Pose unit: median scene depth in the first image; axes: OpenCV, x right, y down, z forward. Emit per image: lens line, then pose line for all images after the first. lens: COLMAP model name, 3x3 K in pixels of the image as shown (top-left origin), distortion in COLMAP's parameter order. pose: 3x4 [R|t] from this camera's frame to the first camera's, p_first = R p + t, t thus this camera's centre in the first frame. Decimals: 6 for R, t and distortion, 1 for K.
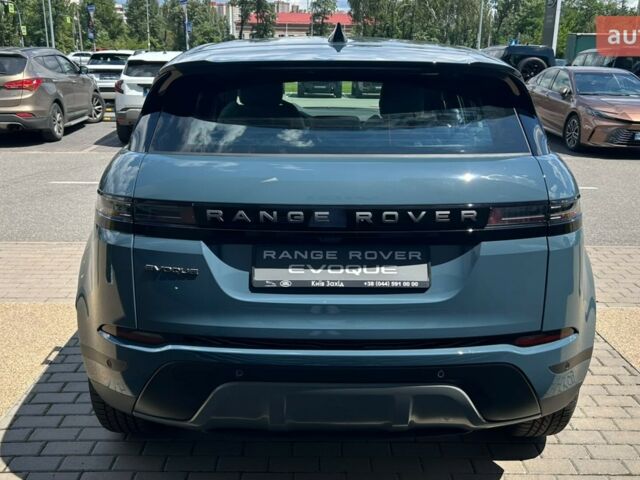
lens RADIAL K [[626.2, 0, 319.4], [0, 626.2, 256.7], [0, 0, 1]] dist [0.051279, -0.007929]
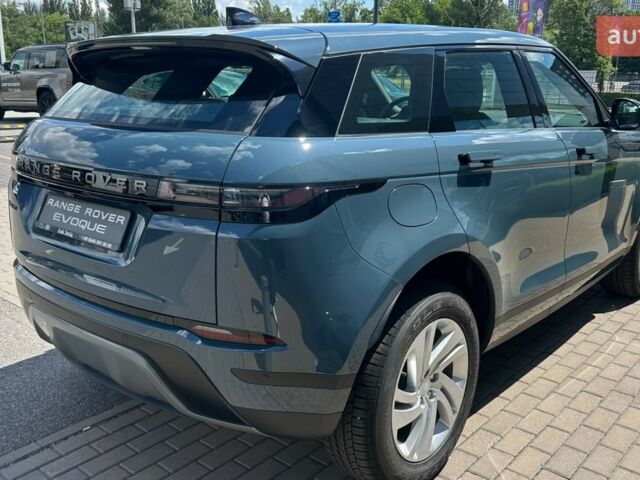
lens RADIAL K [[647.4, 0, 320.0], [0, 647.4, 240.0], [0, 0, 1]] dist [0.017022, -0.009116]
pose [[0.765452, 0.156955, -0.624059, 1.078979], [-0.180865, 0.983179, 0.025432, -0.055658], [0.617553, 0.093404, 0.780964, 0.370456]]
